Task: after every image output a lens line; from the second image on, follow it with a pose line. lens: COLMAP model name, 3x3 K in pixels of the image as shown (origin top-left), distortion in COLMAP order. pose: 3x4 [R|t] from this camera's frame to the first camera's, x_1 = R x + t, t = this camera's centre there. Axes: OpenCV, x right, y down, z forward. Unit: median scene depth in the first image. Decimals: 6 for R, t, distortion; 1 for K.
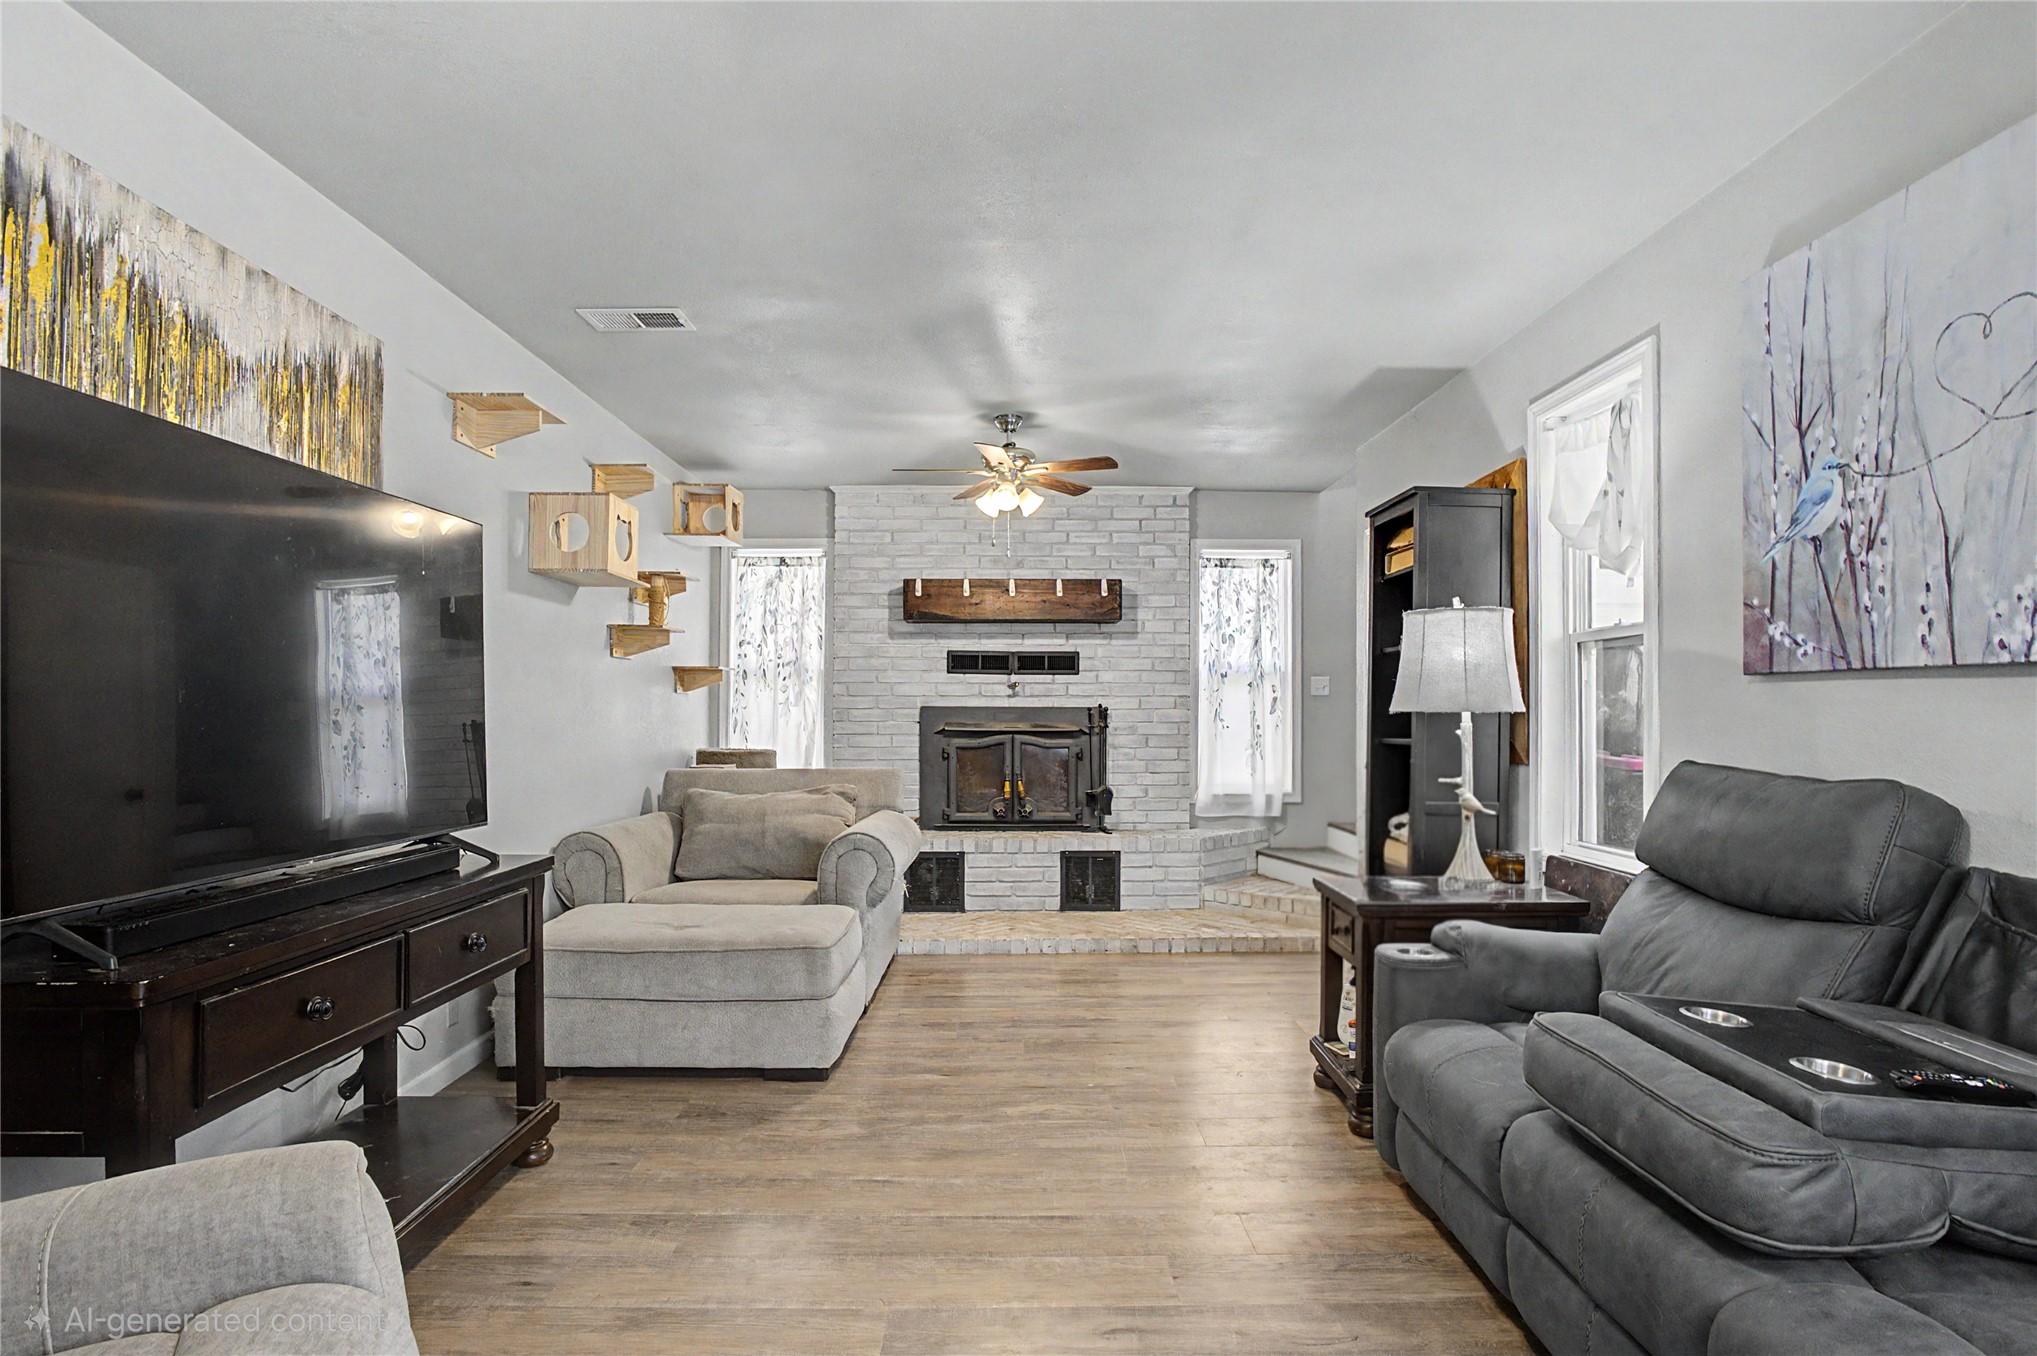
lens RADIAL K [[1051.6, 0, 1009.0], [0, 1051.6, 706.6], [0, 0, 1]] dist [-0.050421, 0.020232]
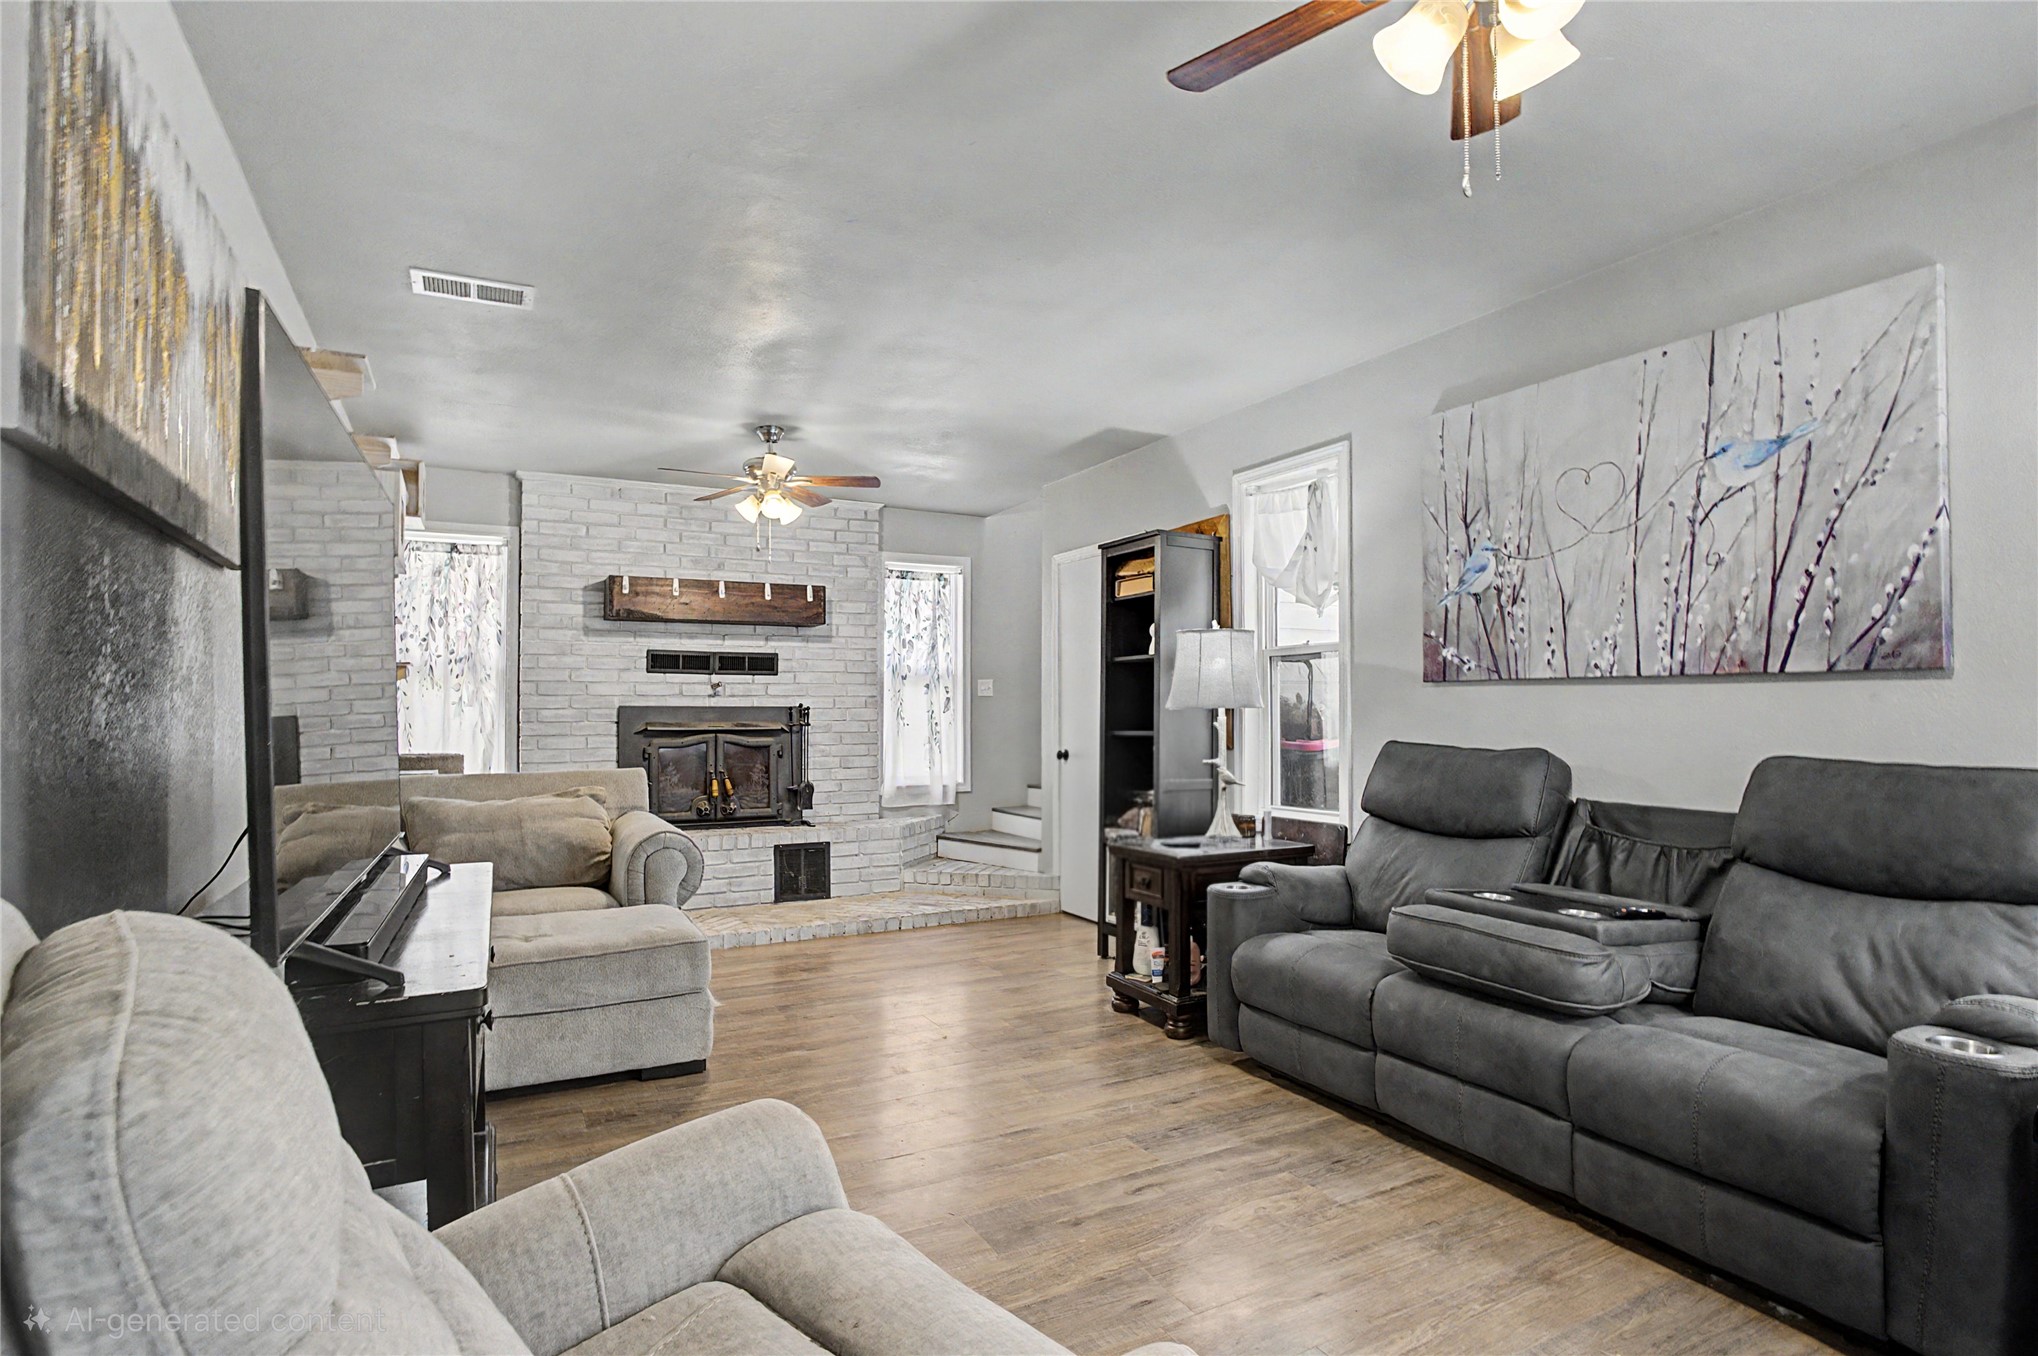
lens RADIAL K [[1052.1, 0, 1009.5], [0, 1052.1, 706.6], [0, 0, 1]] dist [-0.050421, 0.020232]
pose [[0.886401, -0.002703, 0.462911, -0.385900], [0.003104, 0.999995, -0.000105, 0.002221], [-0.462909, 0.001529, 0.886405, -0.044496]]
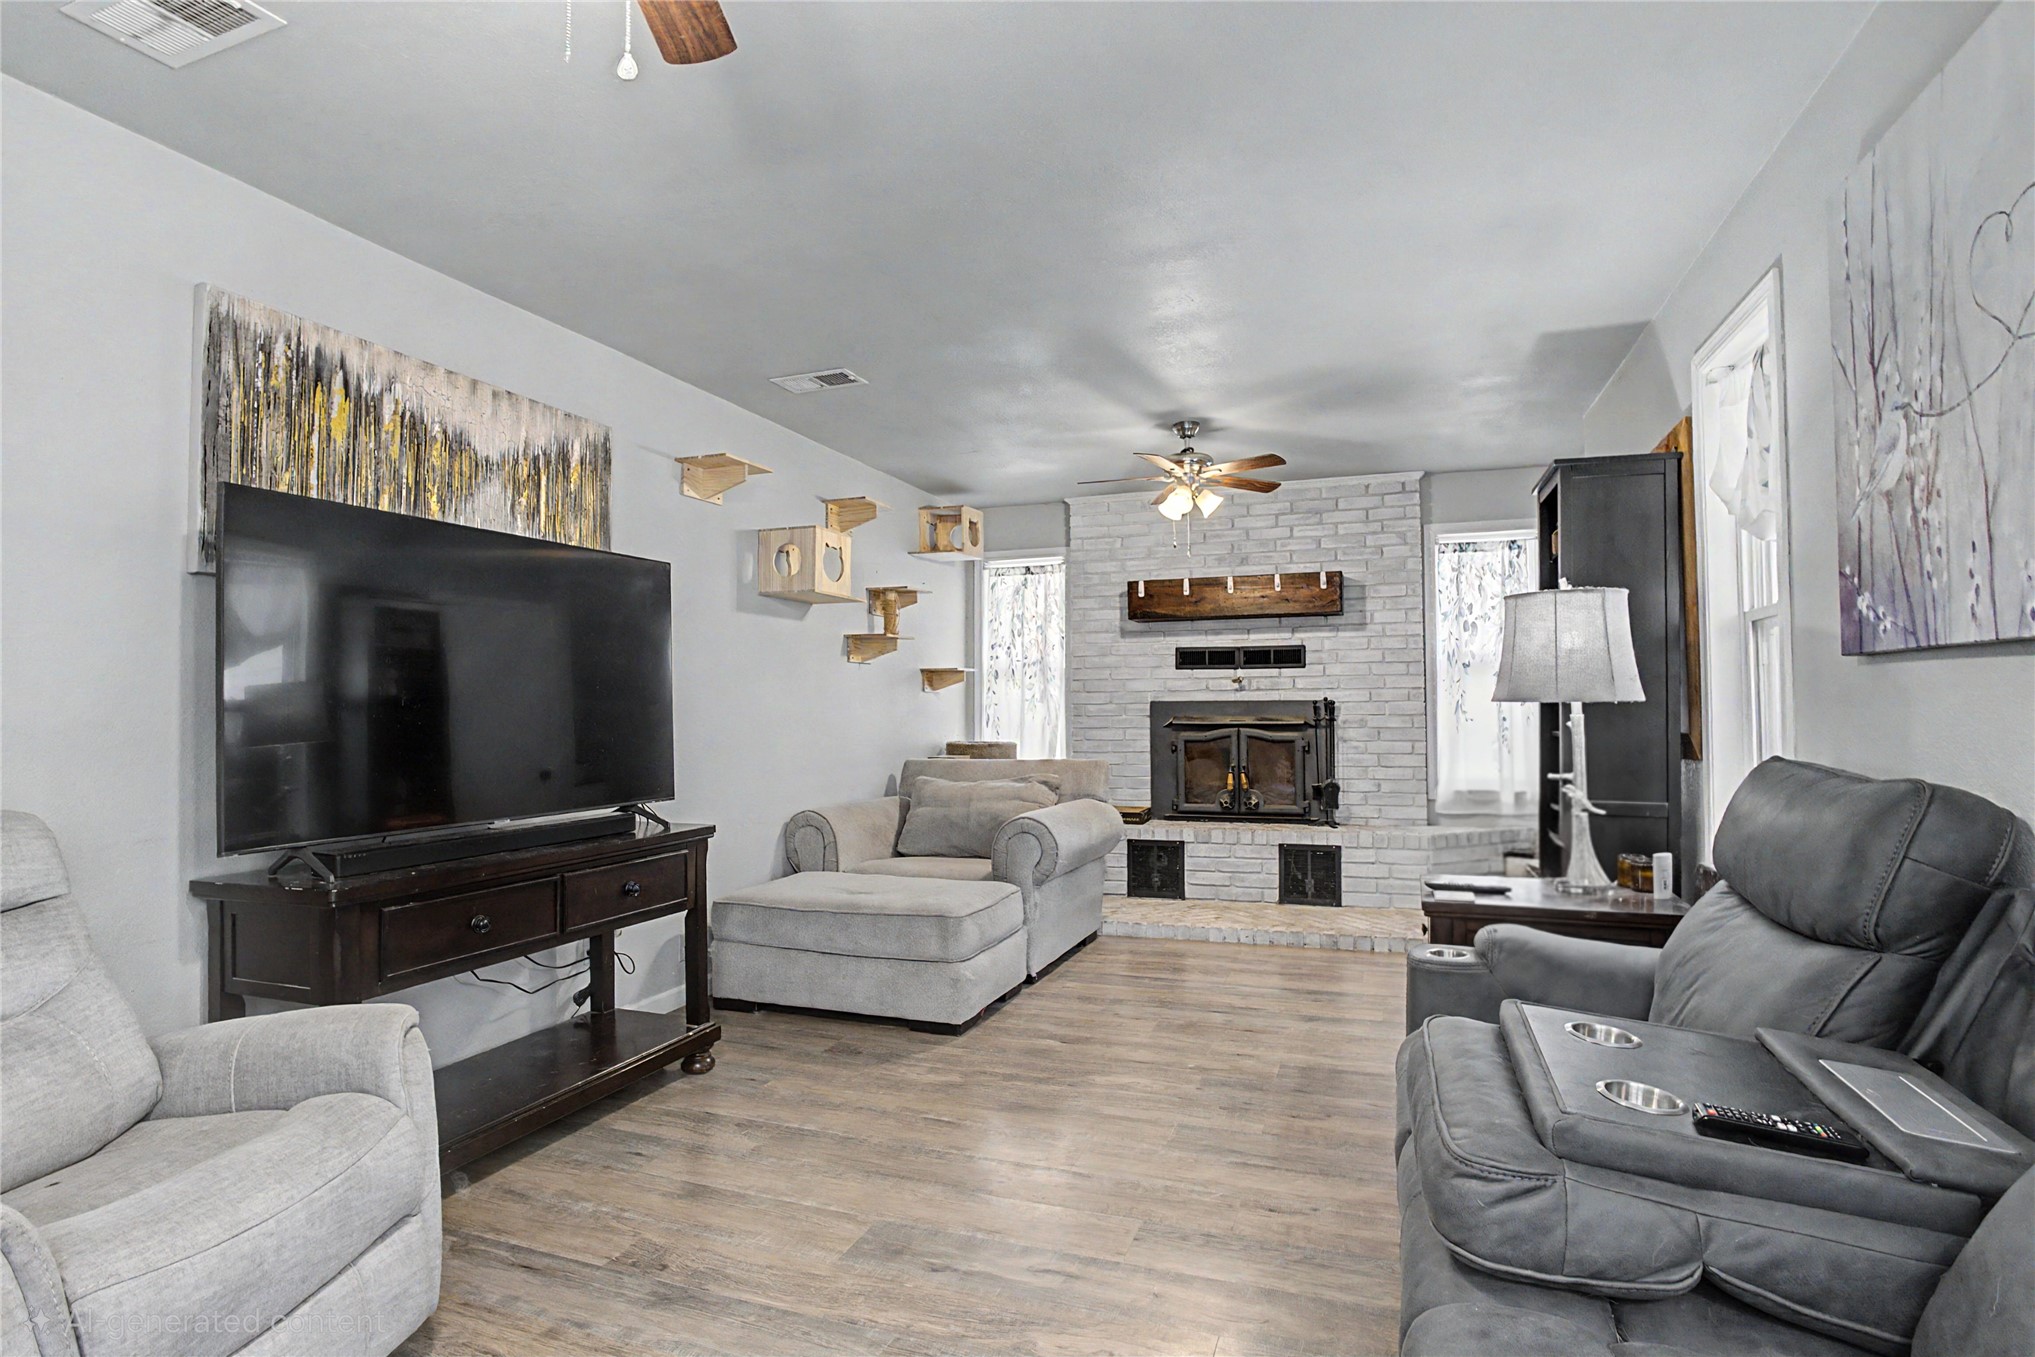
lens RADIAL K [[1029.2, 0, 1009.2], [0, 1029.2, 681.2], [0, 0, 1]] dist [-0.055252, 0.029913]
pose [[0.934170, -0.017424, -0.356401, 0.275083], [0.010431, 0.999714, -0.021536, 0.000593], [0.356674, 0.016401, 0.934085, -0.017549]]
